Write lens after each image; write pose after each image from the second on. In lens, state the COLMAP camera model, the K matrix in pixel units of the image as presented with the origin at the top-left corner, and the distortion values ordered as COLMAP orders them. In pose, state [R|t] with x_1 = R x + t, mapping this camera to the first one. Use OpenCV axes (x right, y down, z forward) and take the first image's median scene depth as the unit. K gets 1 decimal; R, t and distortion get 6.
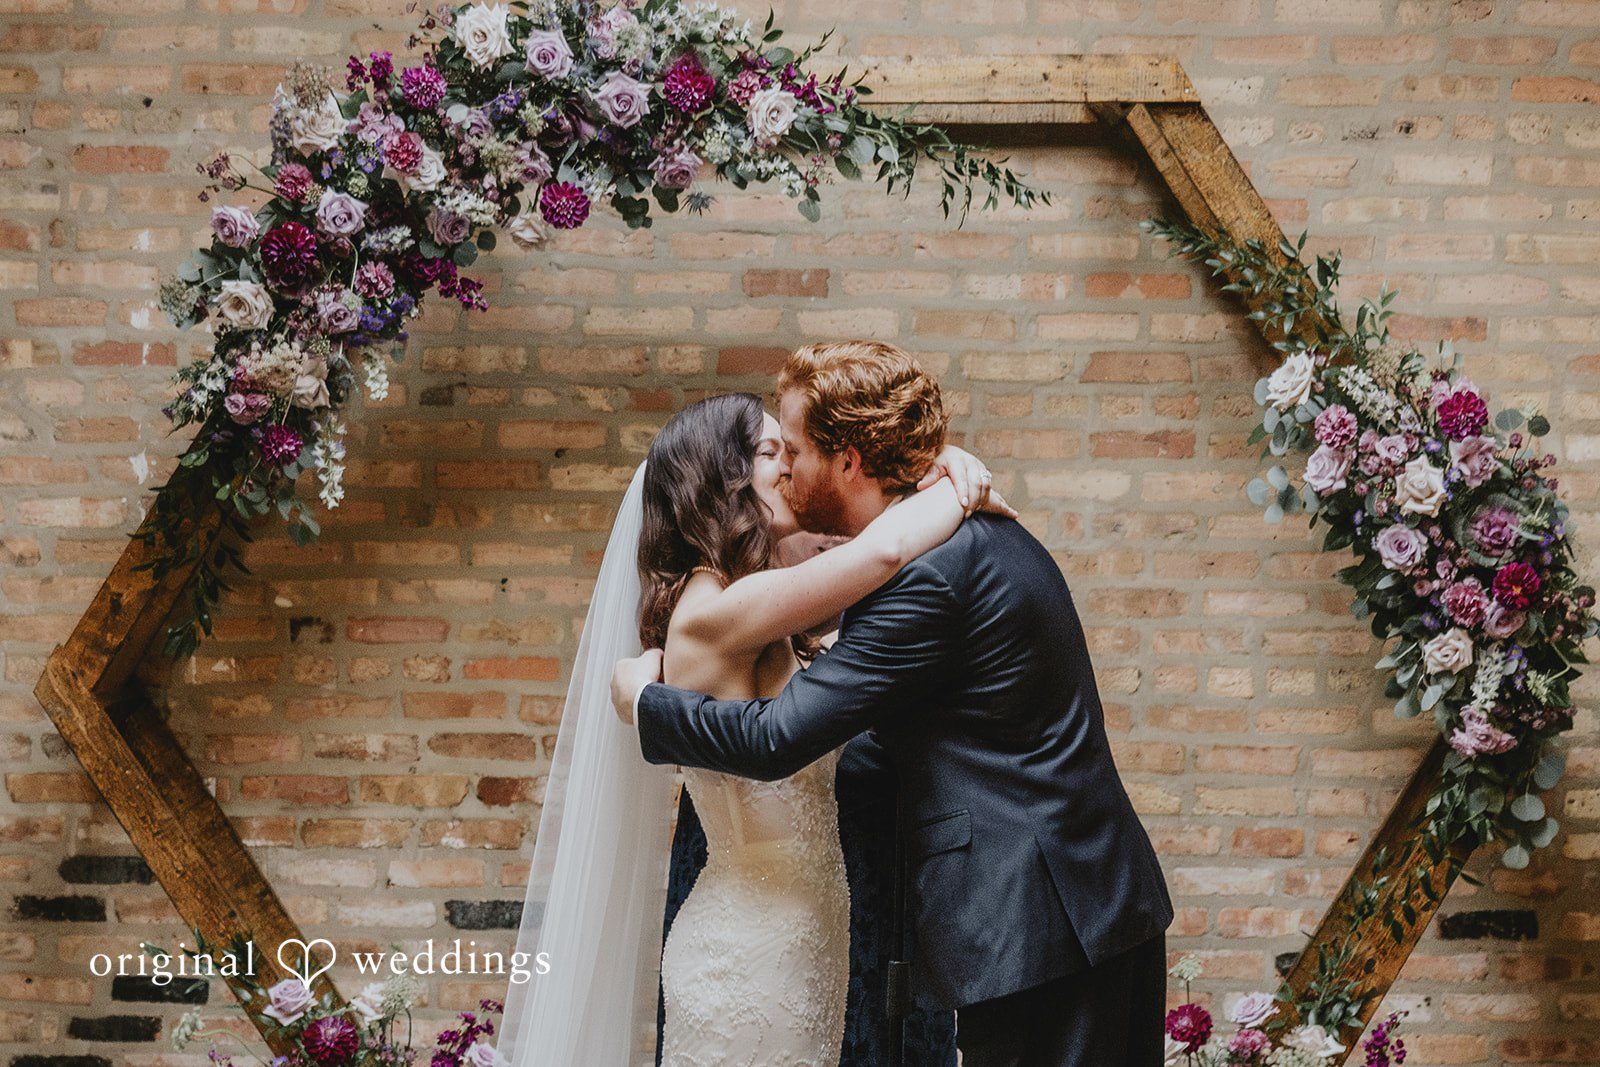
lens RADIAL K [[2886.3, 0, 799.9], [0, 2886.3, 633.1], [0, 0, 1]] dist [0.007585, -0.005839]
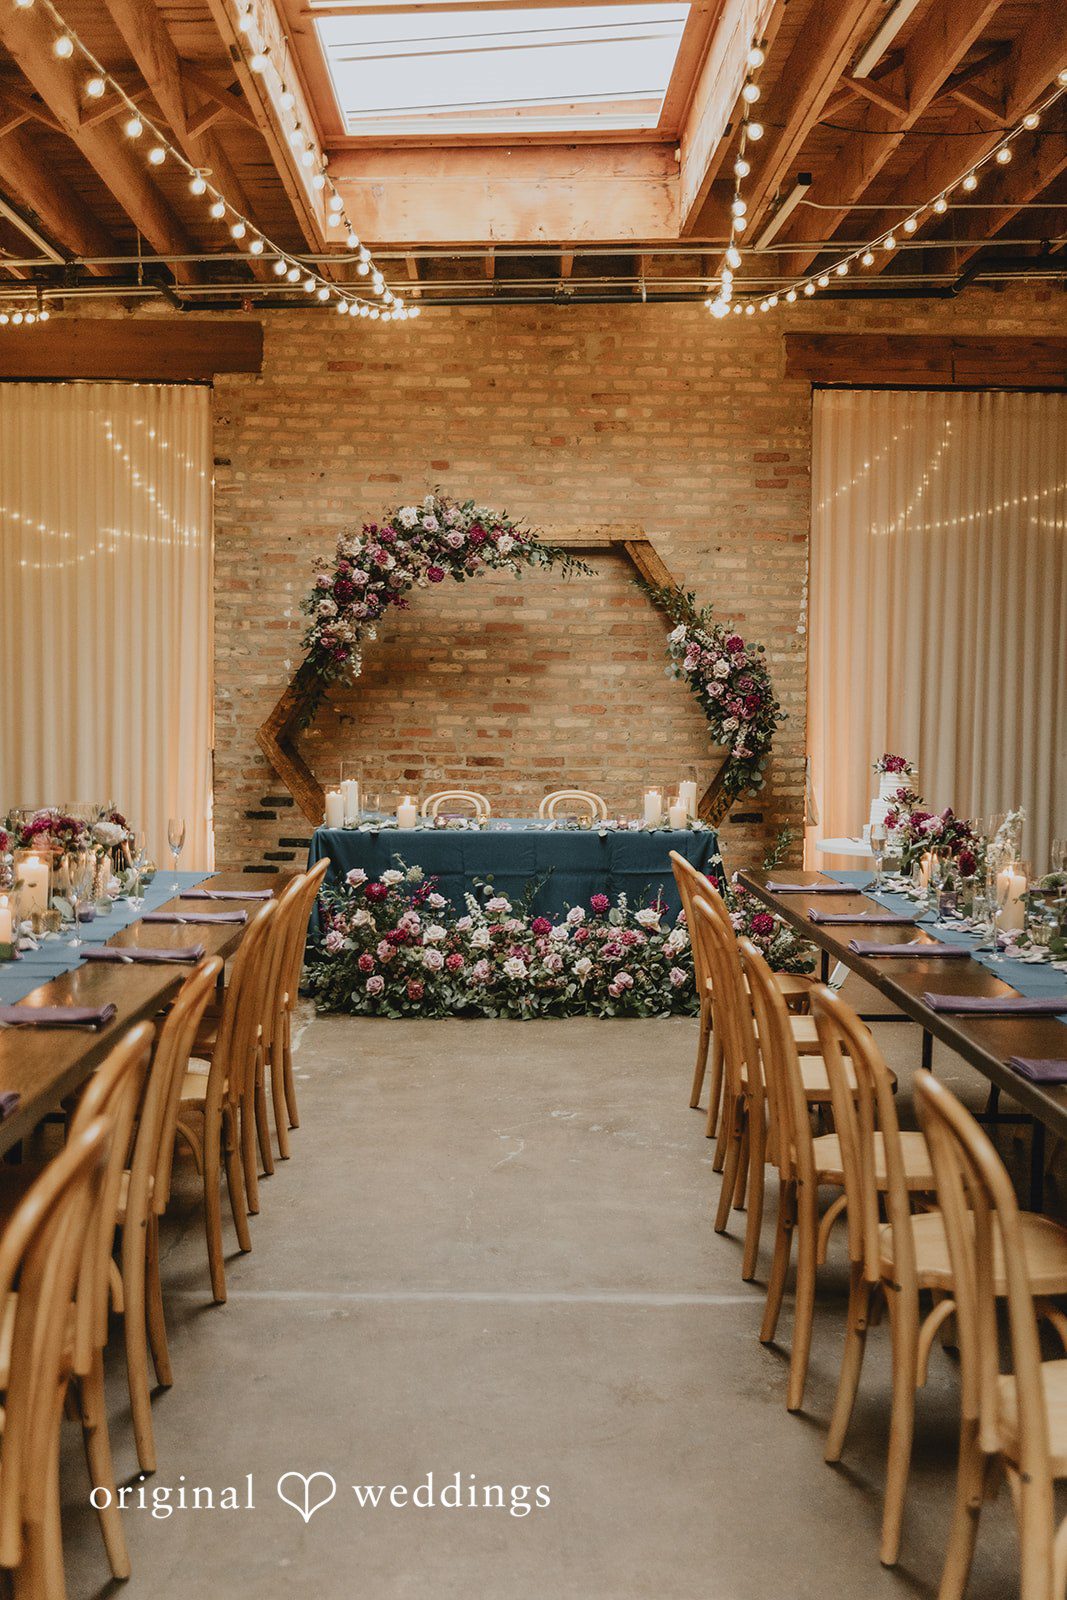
lens RADIAL K [[1384.3, 0, 528.7], [0, 1384.3, 792.8], [0, 0, 1]] dist [0.003078, 0.001227]
pose [[0.999426, -0.003024, 0.033732, -0.033502], [0.002716, 0.999954, 0.009172, 0.062313], [-0.033759, -0.009076, 0.999389, -0.420821]]
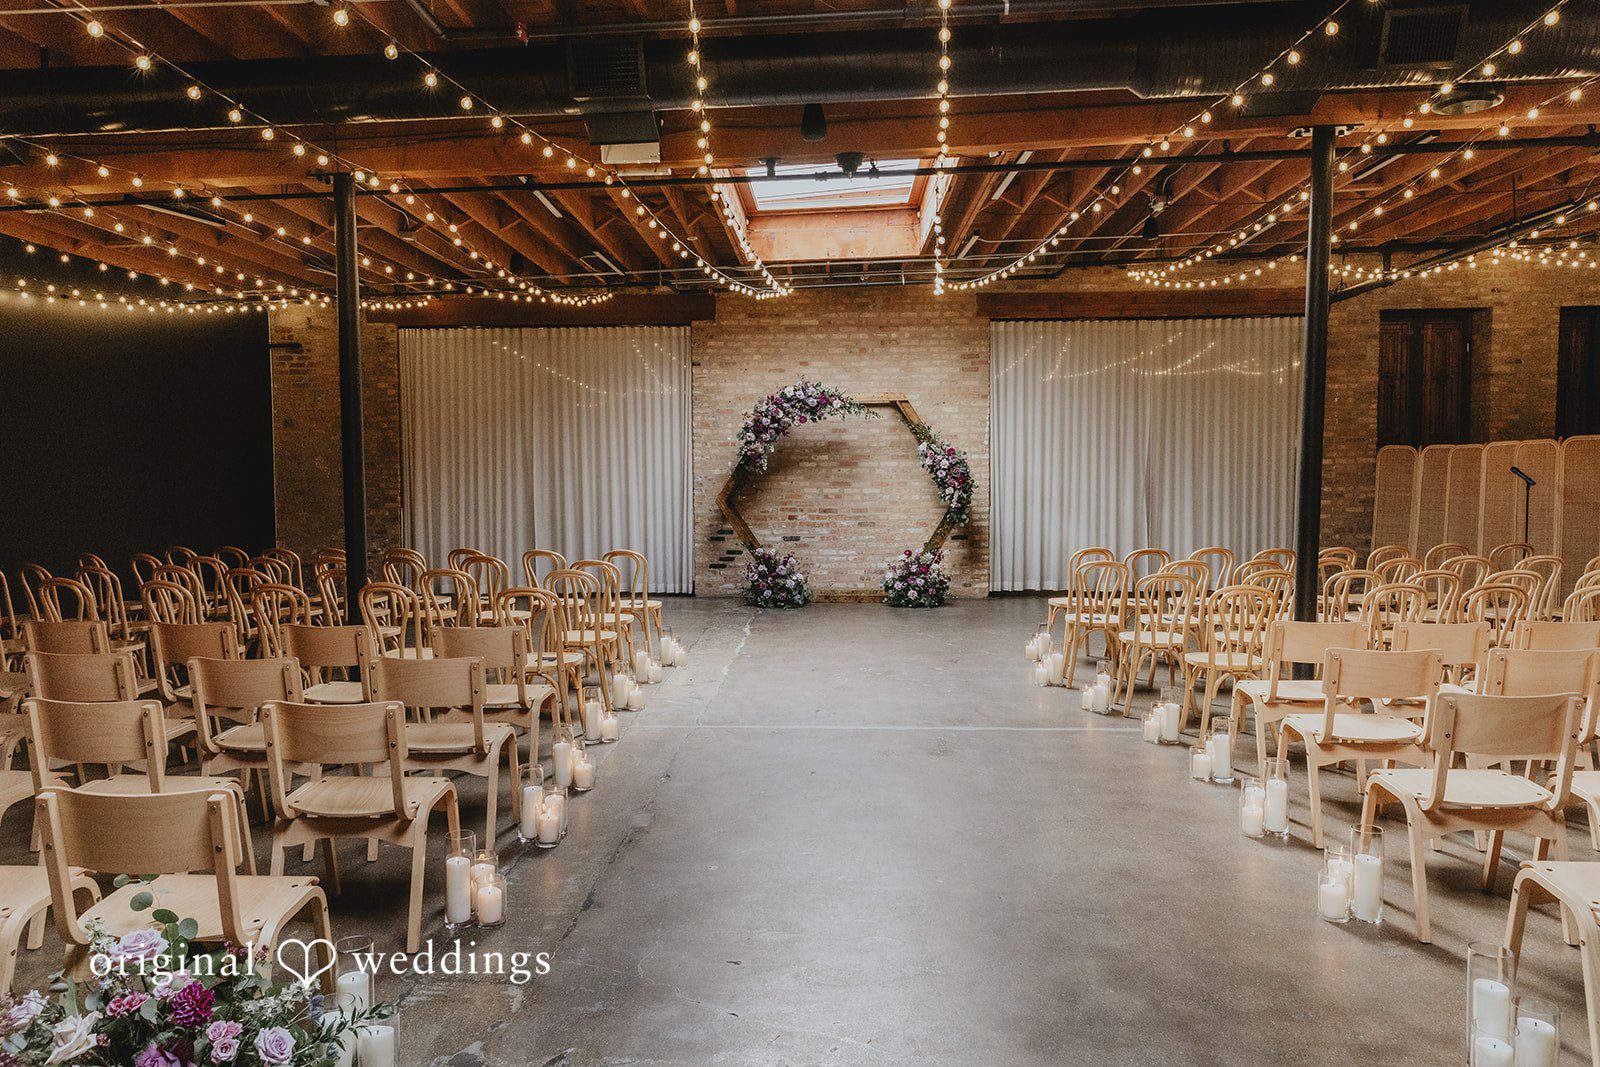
lens RADIAL K [[1108.9, 0, 800.9], [0, 1108.9, 547.9], [0, 0, 1]] dist [0.007034, 0.003155]
pose [[0.999658, -0.014907, -0.021468, -0.038551], [0.015506, 0.999488, 0.027971, 0.054761], [0.021040, -0.028294, 0.999378, -1.301166]]
